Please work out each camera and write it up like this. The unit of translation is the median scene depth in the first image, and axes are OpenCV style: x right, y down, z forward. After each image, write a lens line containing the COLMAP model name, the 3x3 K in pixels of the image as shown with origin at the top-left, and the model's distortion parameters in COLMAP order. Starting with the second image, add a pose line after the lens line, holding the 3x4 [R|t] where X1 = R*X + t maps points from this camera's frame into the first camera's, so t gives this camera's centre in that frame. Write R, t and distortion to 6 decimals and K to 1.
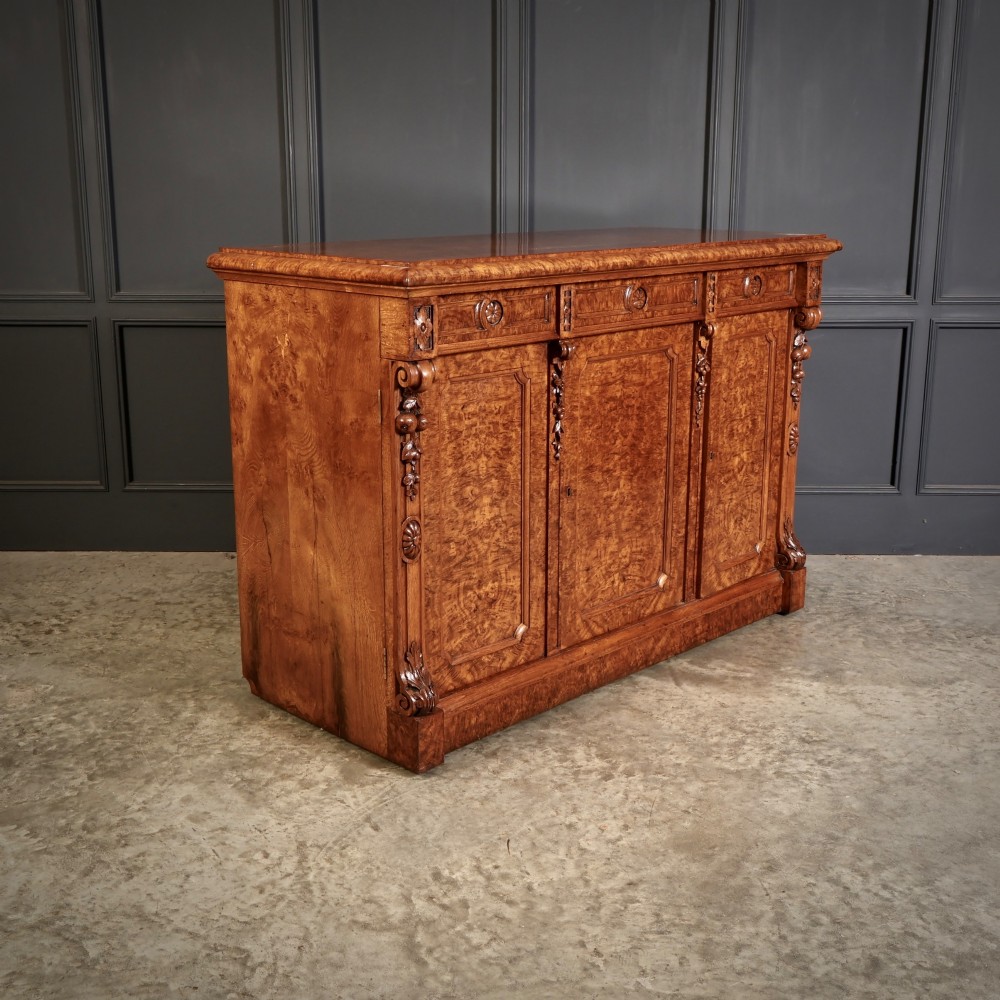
lens RADIAL K [[1291.8, 0, 500.0], [0, 1291.8, 500.0], [0, 0, 1]] dist [0.000208, -0.007169]
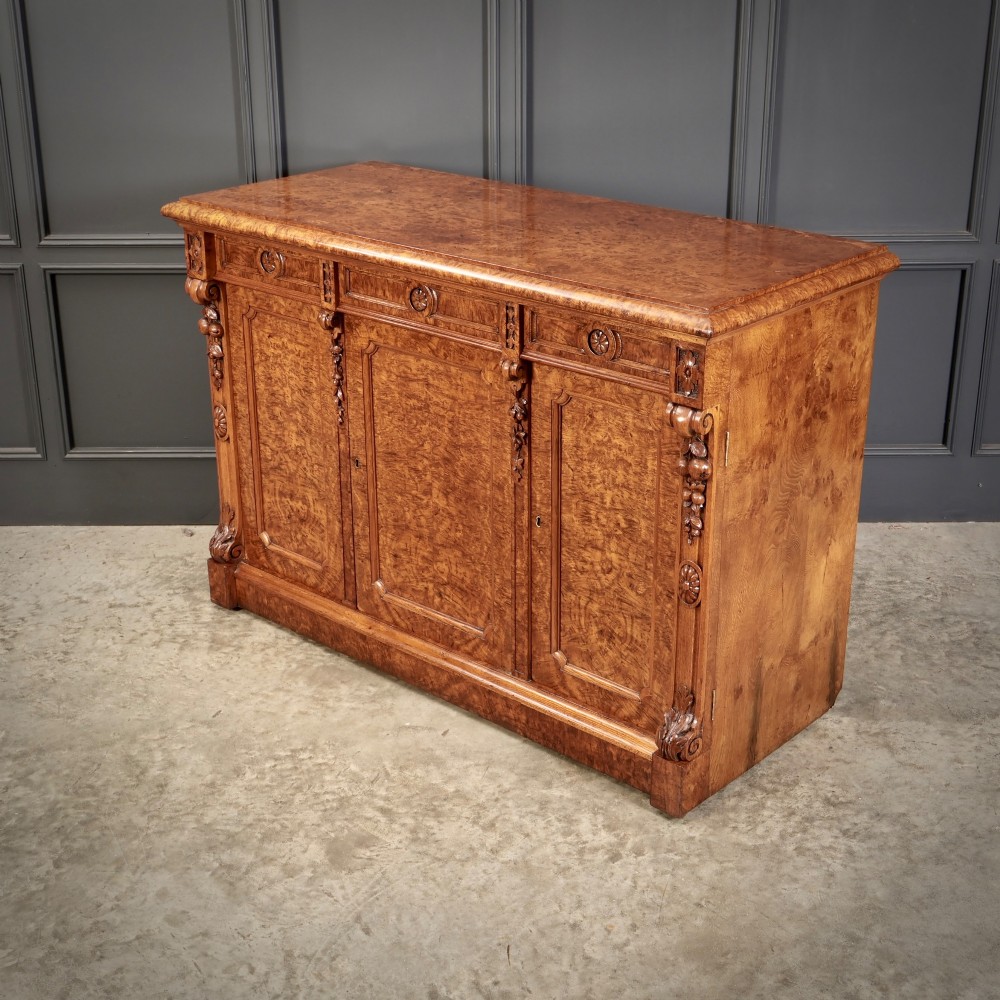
lens RADIAL K [[1564.7, 0, 490.3], [0, 1564.7, 497.9], [0, 0, 1]] dist [0.010670, -0.014077]
pose [[0.040127, 0.377648, -0.925079, 1.240841], [-0.240807, 0.902191, 0.357859, -0.459117], [0.969743, 0.208405, 0.127143, 0.992903]]
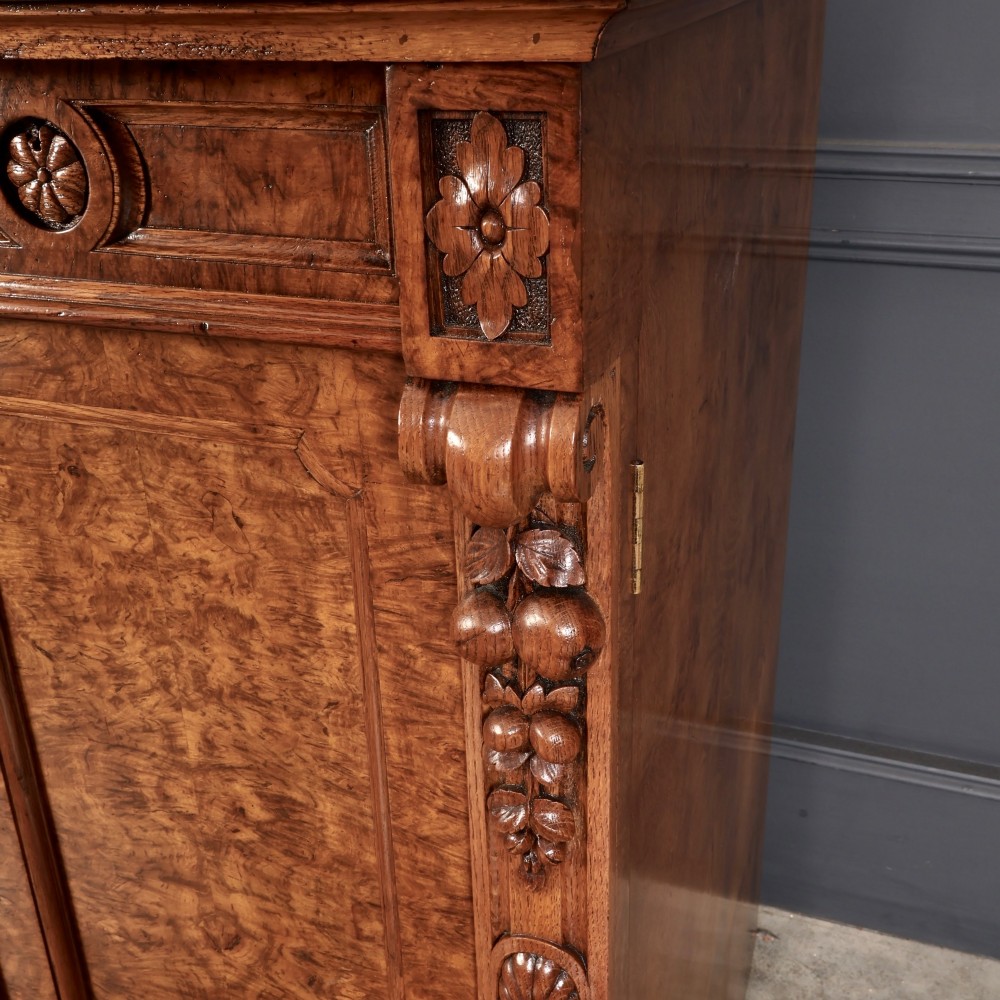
lens RADIAL K [[1291.8, 0, 500.0], [0, 1291.8, 500.0], [0, 0, 1]] dist [0.000208, -0.007169]
pose [[0.401309, 0.376448, -0.835008, 0.454775], [-0.196909, 0.925780, 0.322735, -0.227945], [0.894527, 0.034904, 0.445650, 1.150277]]
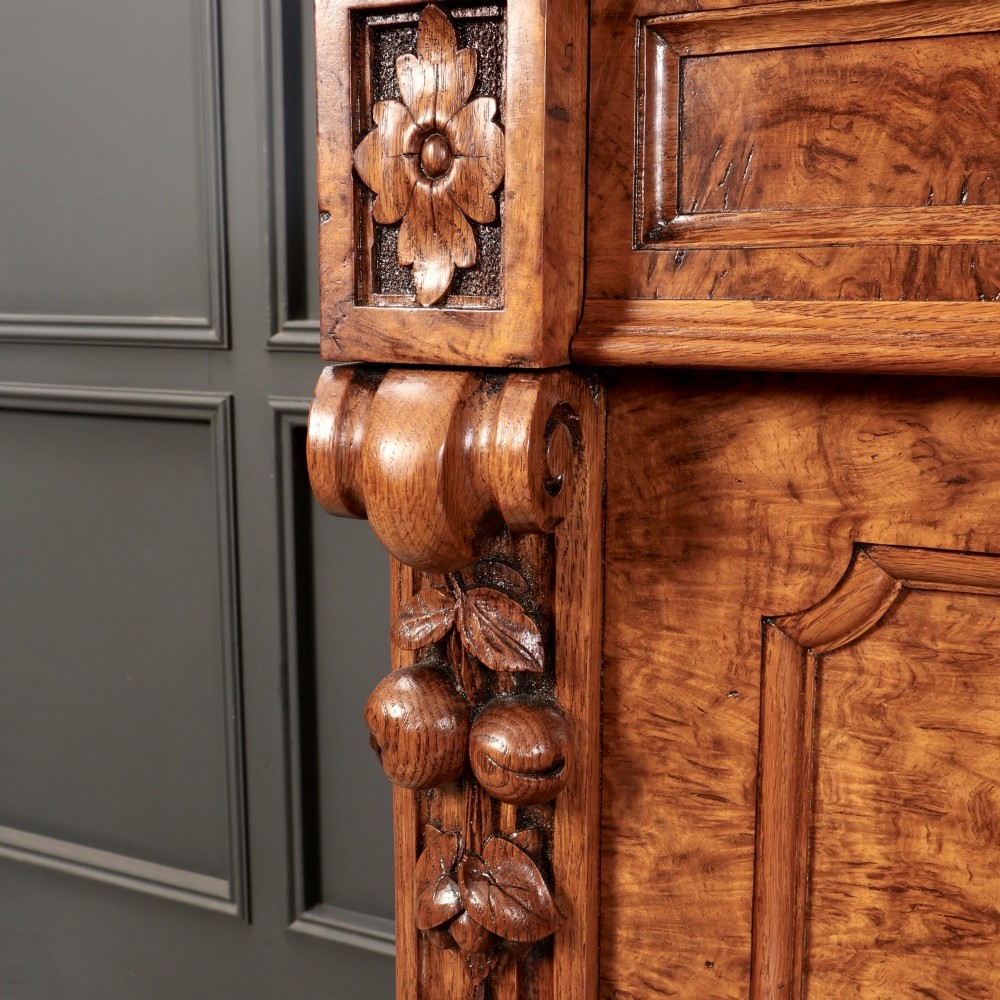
lens RADIAL K [[1336.5, 0, 499.1], [0, 1336.5, 496.7], [0, 0, 1]] dist [-0.001267, -0.009590]
pose [[0.338711, 0.161330, -0.926956, 0.084042], [-0.229313, 0.969637, 0.084967, -0.096220], [0.912519, 0.183784, 0.365422, 0.840707]]
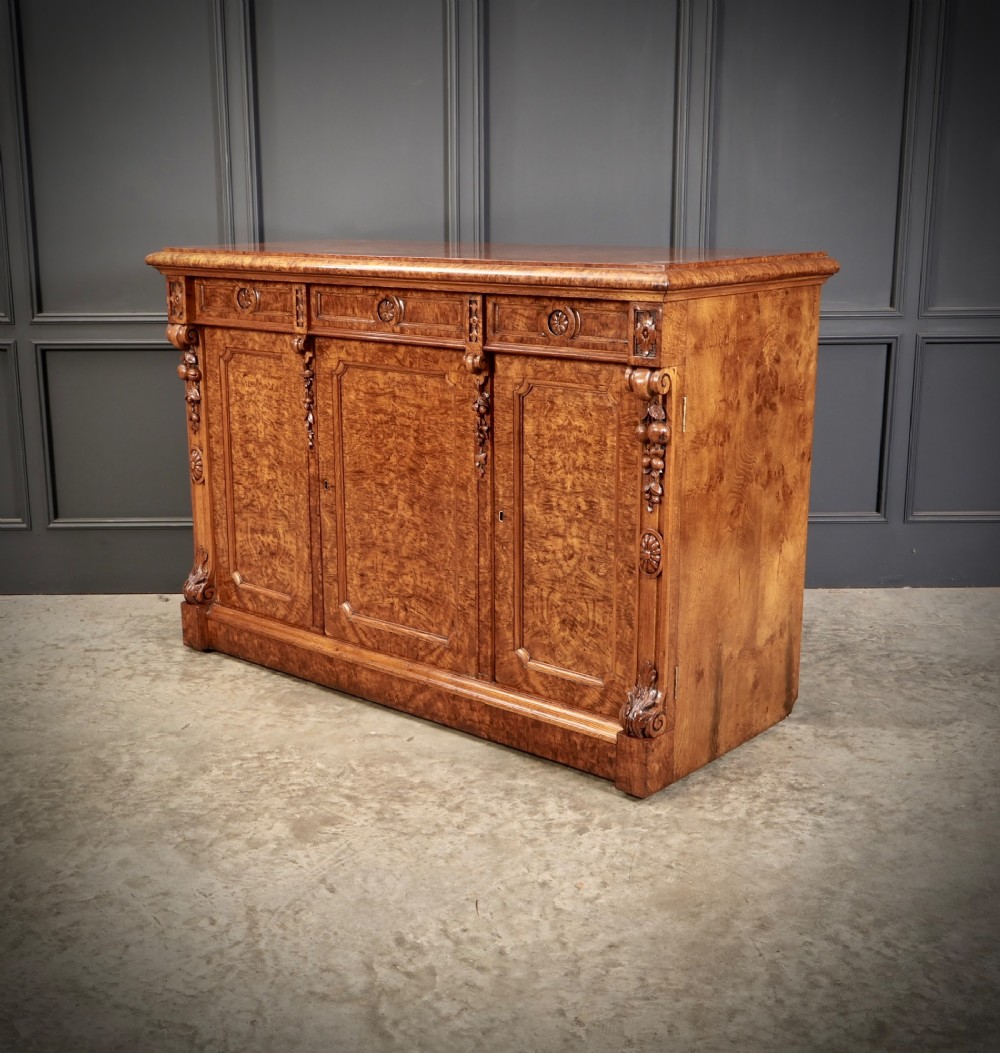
lens RADIAL K [[1399.0, 0, 459.3], [0, 1399.0, 525.5], [0, 0, 1]] dist [0.009917, 0.040361]
pose [[0.051538, 0.233113, -0.971083, 1.217923], [-0.240613, 0.946629, 0.214473, -0.254260], [0.969252, 0.222602, 0.104877, 1.036219]]
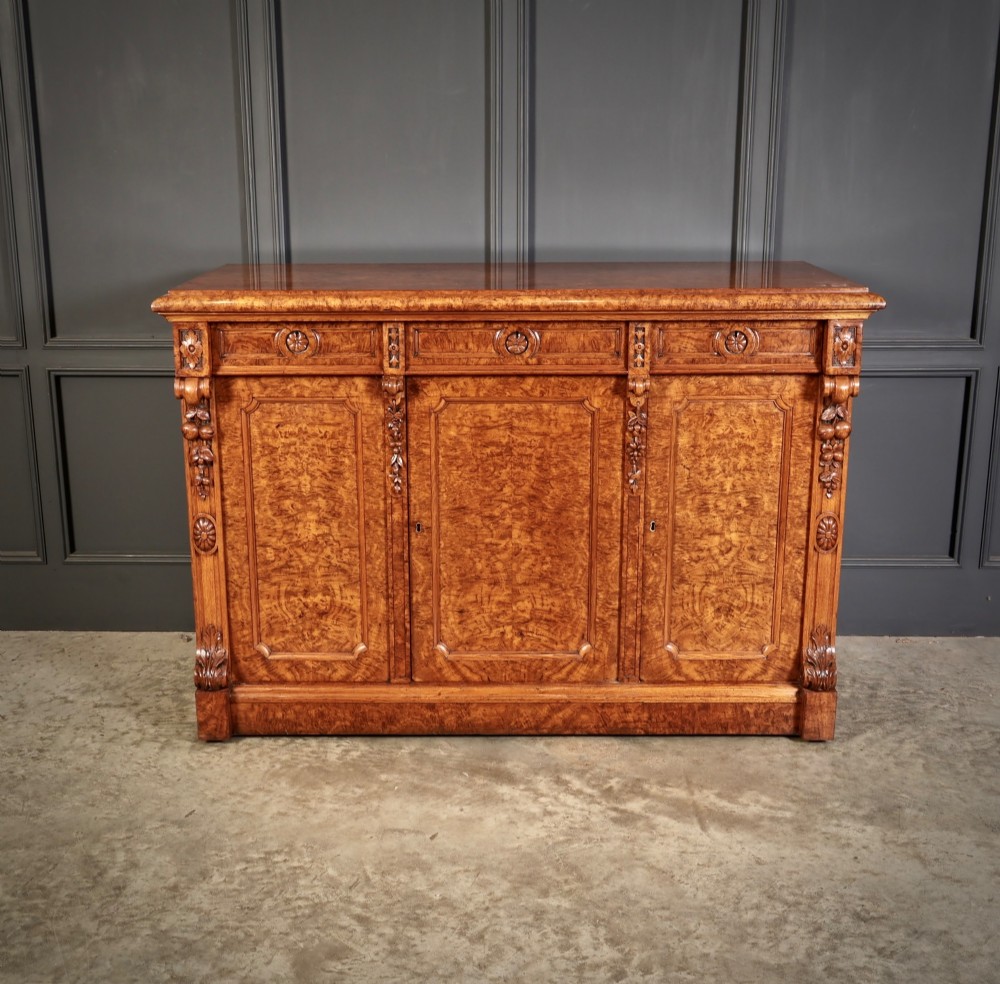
lens RADIAL K [[1371.9, 0, 488.2], [0, 1371.9, 516.3], [0, 0, 1]] dist [0.006871, -0.013316]
pose [[0.695944, 0.193780, -0.691455, 0.858429], [-0.173908, 0.979719, 0.099529, -0.135712], [0.696719, 0.050982, 0.715530, 0.290544]]
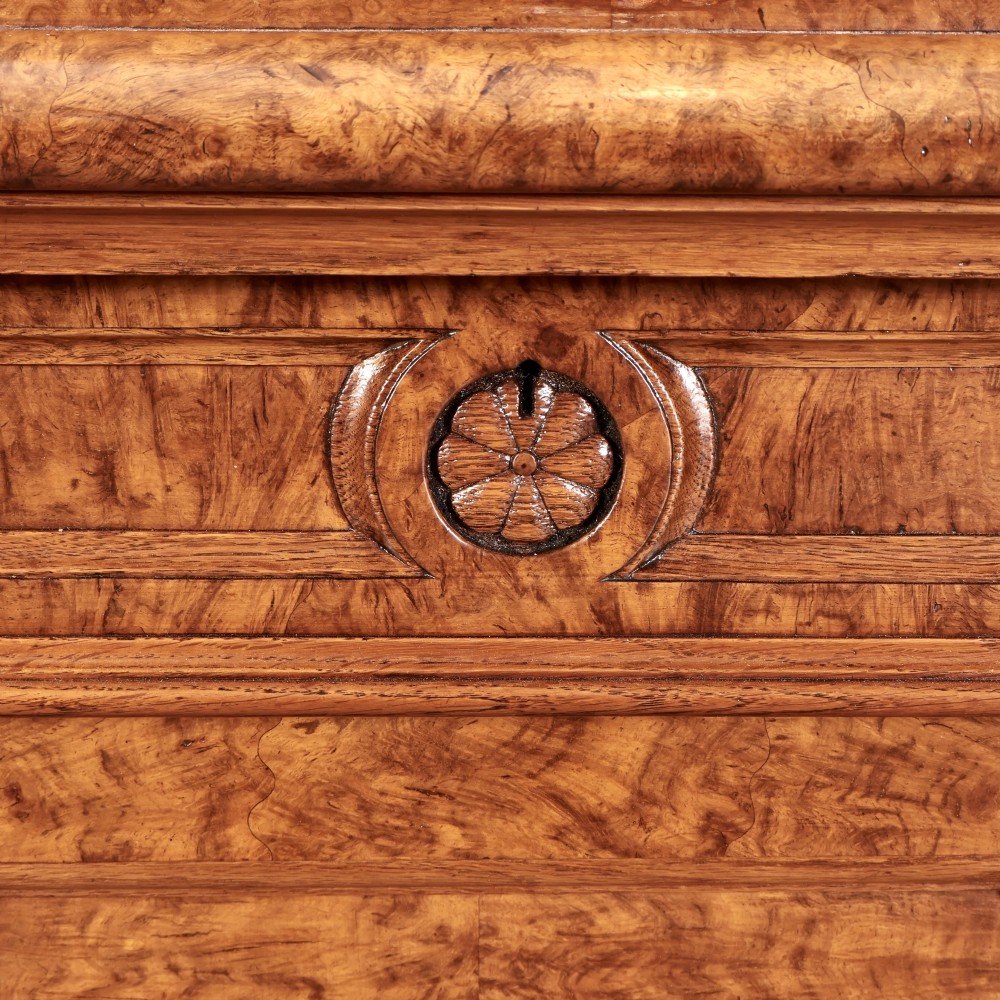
lens RADIAL K [[1840.6, 0, 512.1], [0, 1840.6, 482.8], [0, 0, 1]] dist [0.012836, -0.006962]
pose [[0.715987, 0.187233, -0.672538, 0.228086], [-0.181029, 0.980205, 0.080163, -0.176379], [0.674234, 0.064354, 0.735709, 0.932629]]
